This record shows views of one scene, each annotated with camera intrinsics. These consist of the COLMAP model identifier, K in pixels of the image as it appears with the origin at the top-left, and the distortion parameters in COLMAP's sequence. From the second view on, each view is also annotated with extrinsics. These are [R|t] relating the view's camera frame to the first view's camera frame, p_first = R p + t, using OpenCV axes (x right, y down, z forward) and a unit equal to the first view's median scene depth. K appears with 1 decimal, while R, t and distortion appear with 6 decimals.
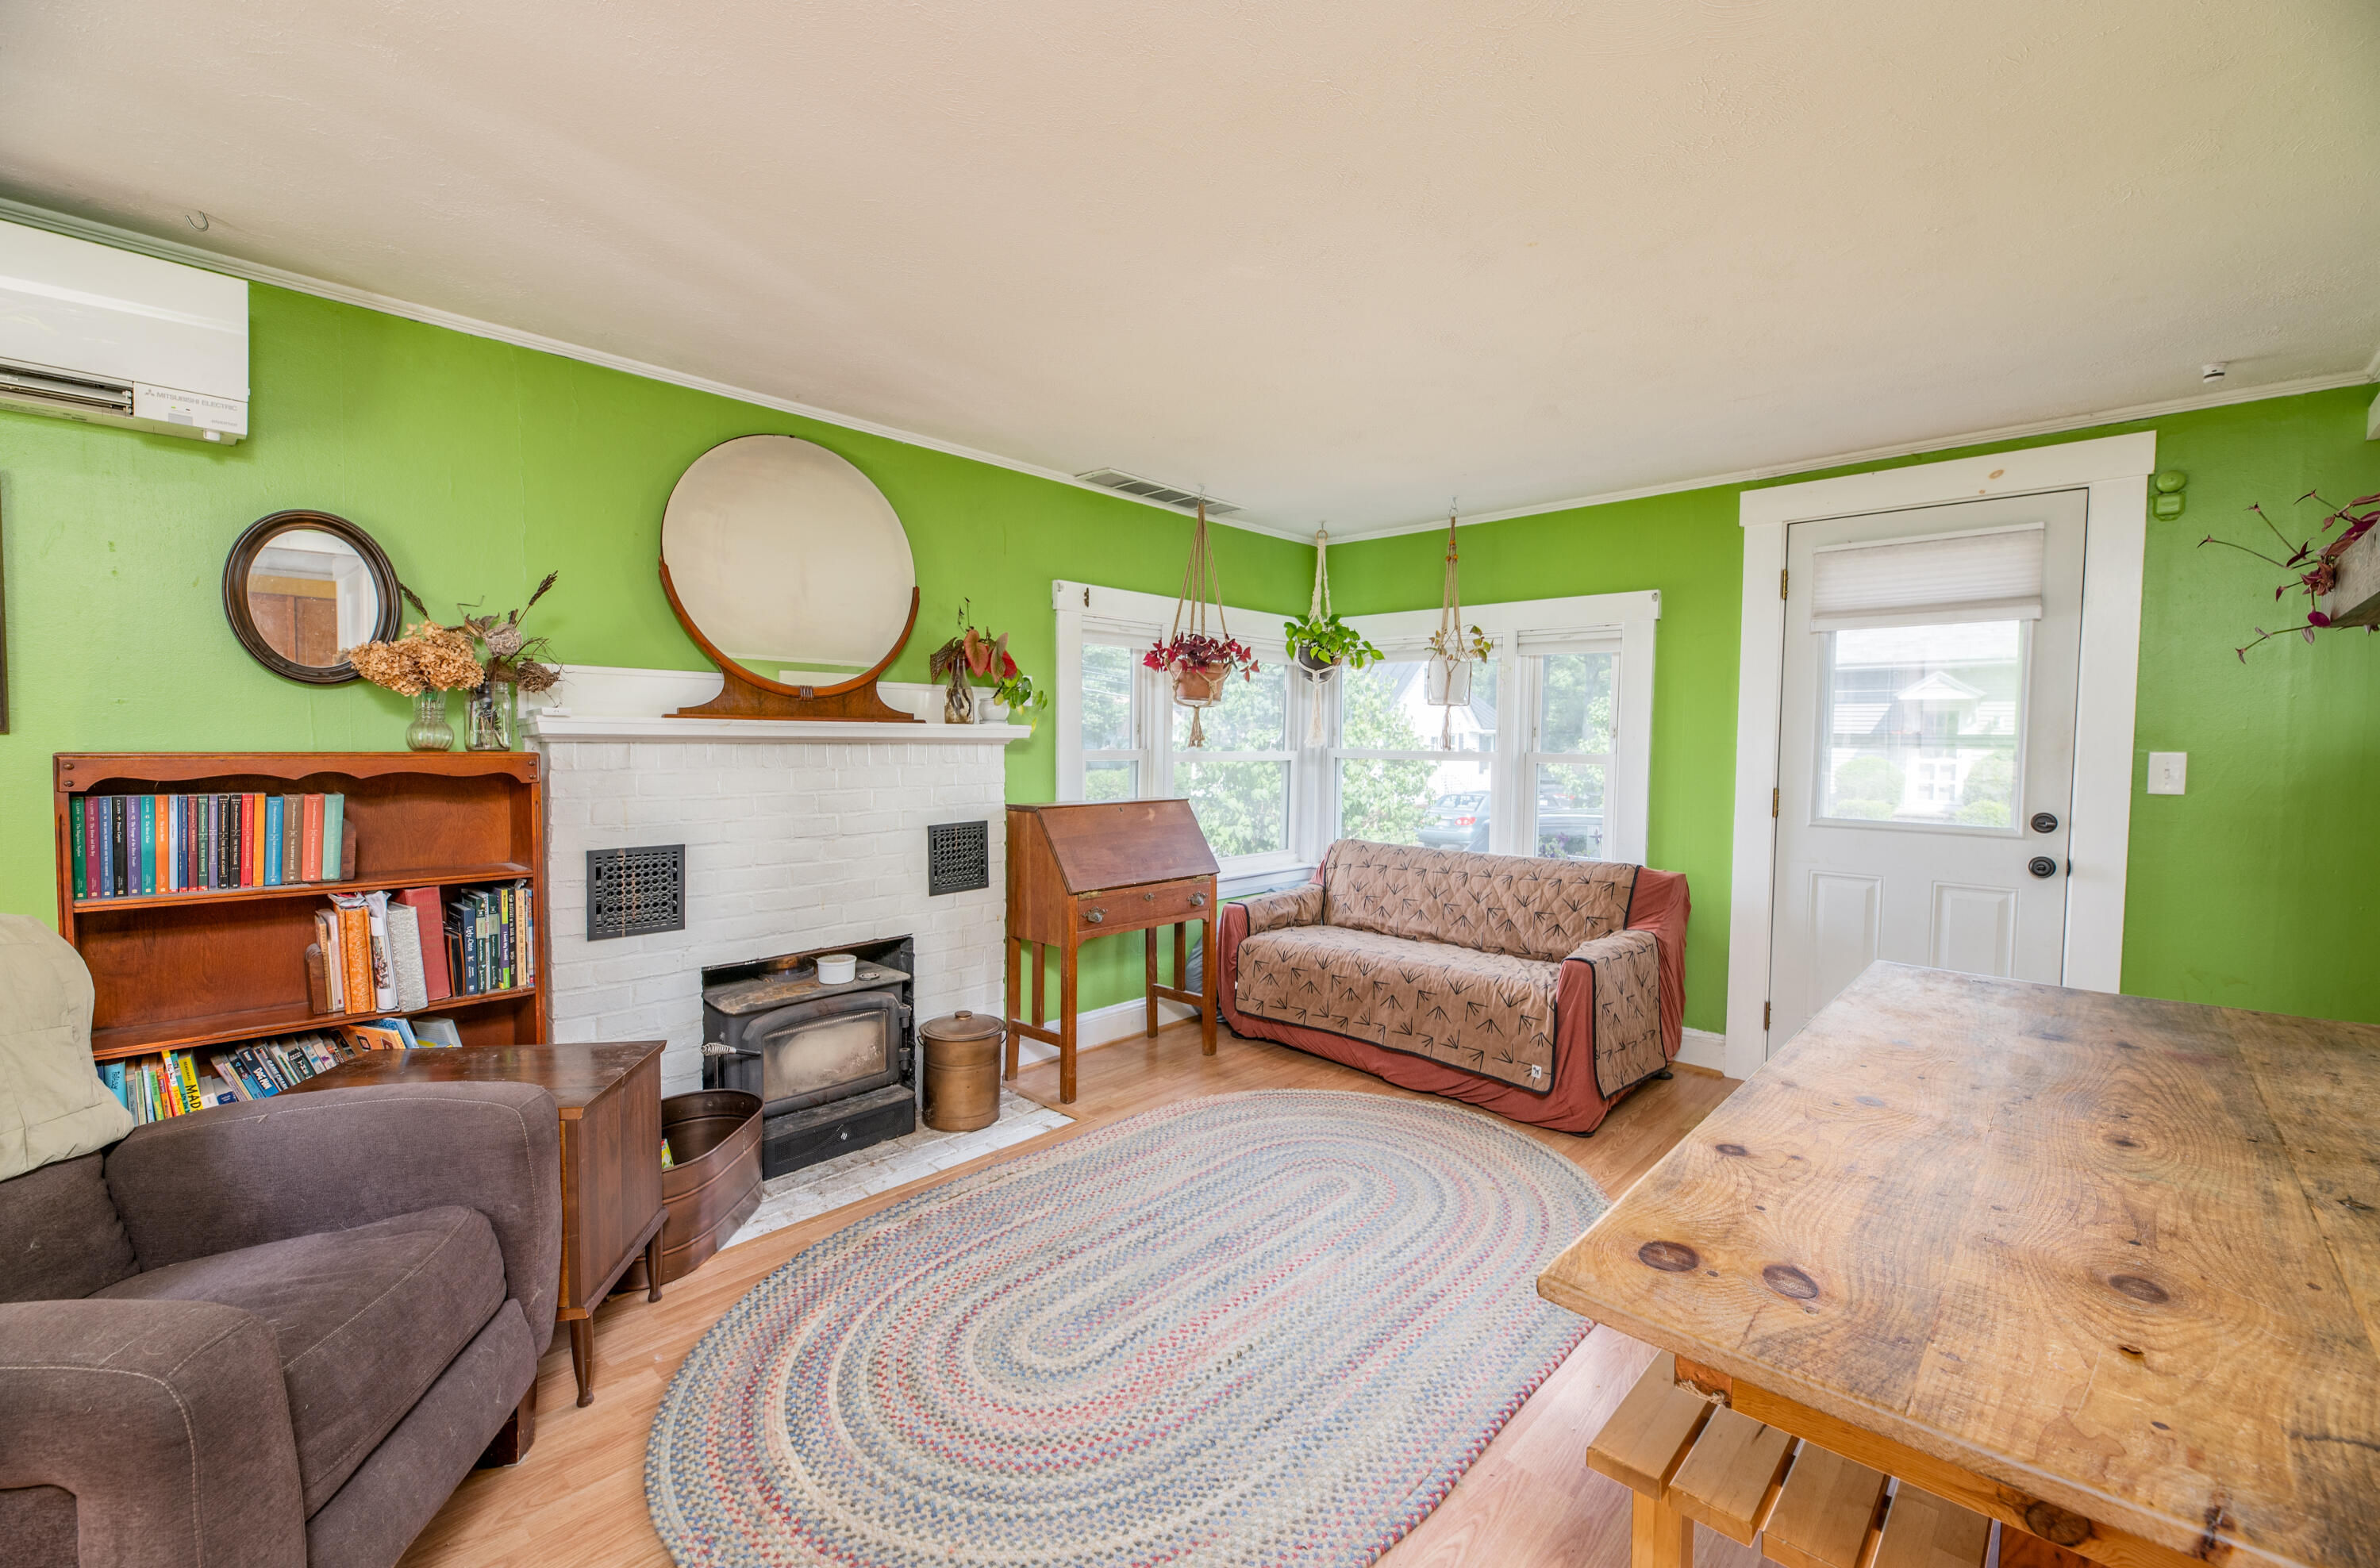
lens RADIAL K [[997.8, 0, 1183.6], [0, 997.8, 776.2], [0, 0, 1]] dist [-0.001540, -0.000221]
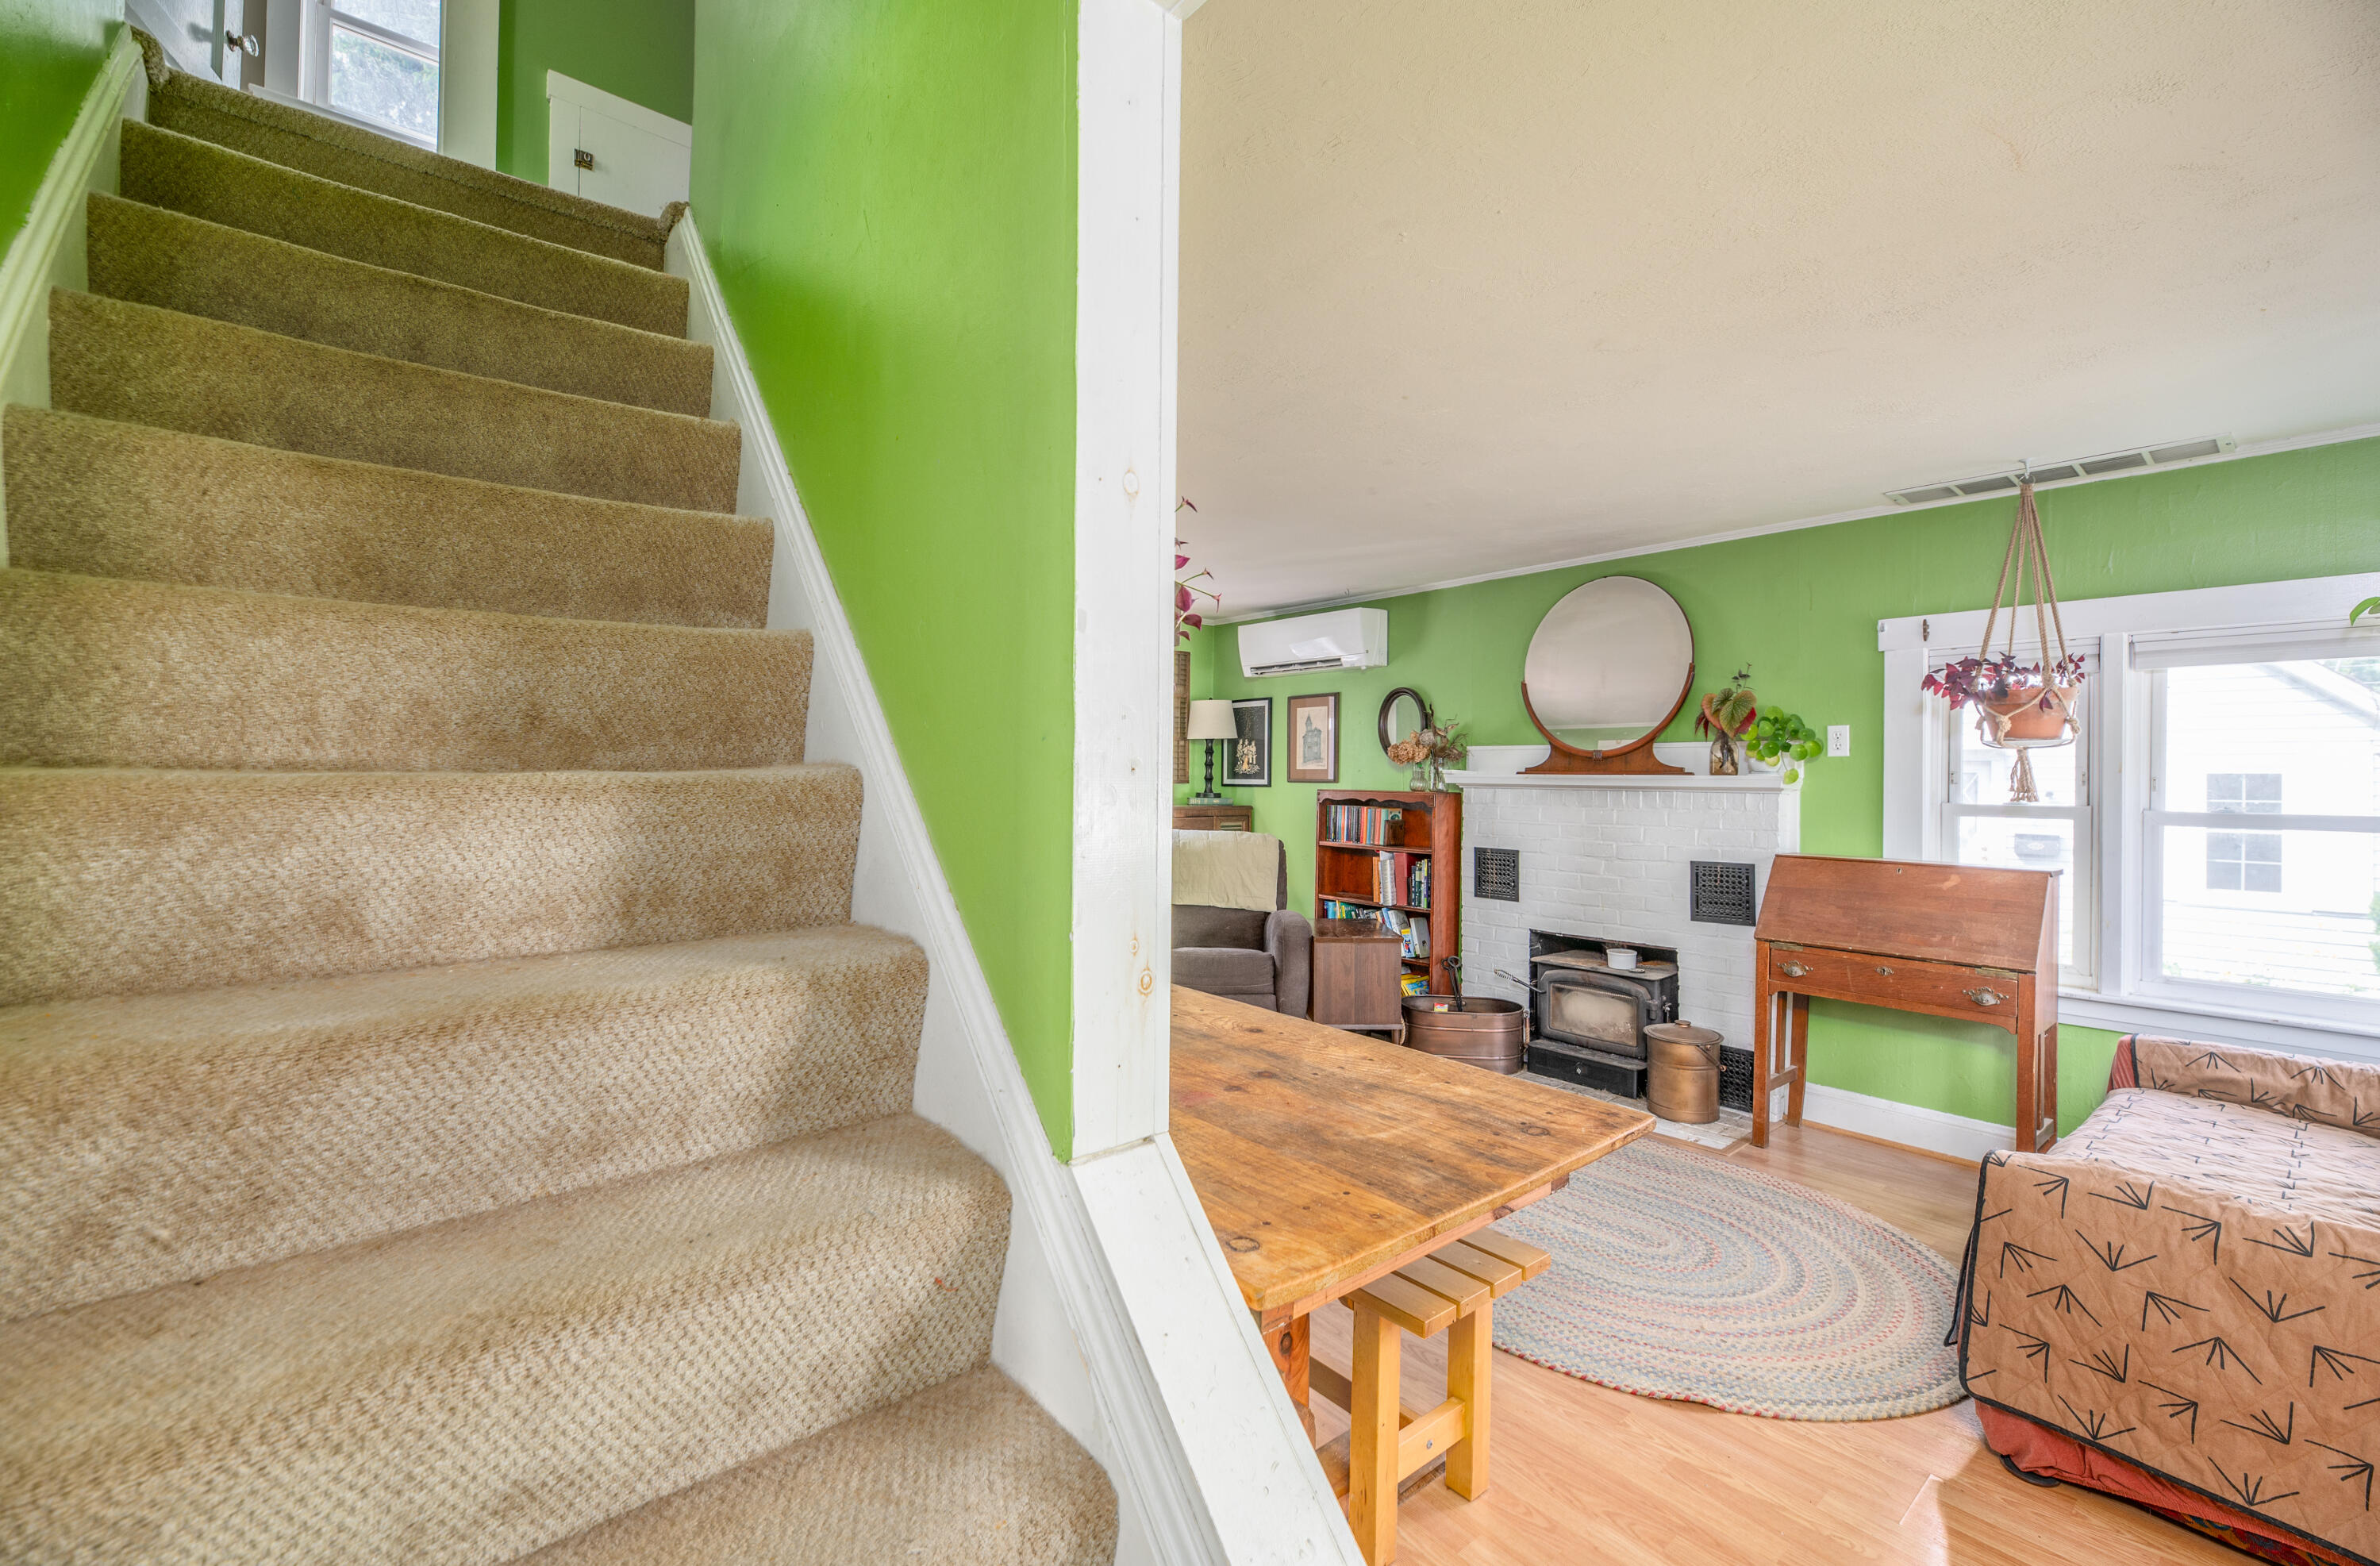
lens RADIAL K [[997.9, 0, 1183.6], [0, 997.9, 775.2], [0, 0, 1]] dist [-0.001540, -0.000221]
pose [[-0.143601, -0.013701, -0.989541, 1.234158], [-0.050515, 0.998702, -0.006497, -0.017259], [0.988346, 0.049053, -0.144106, 0.692340]]
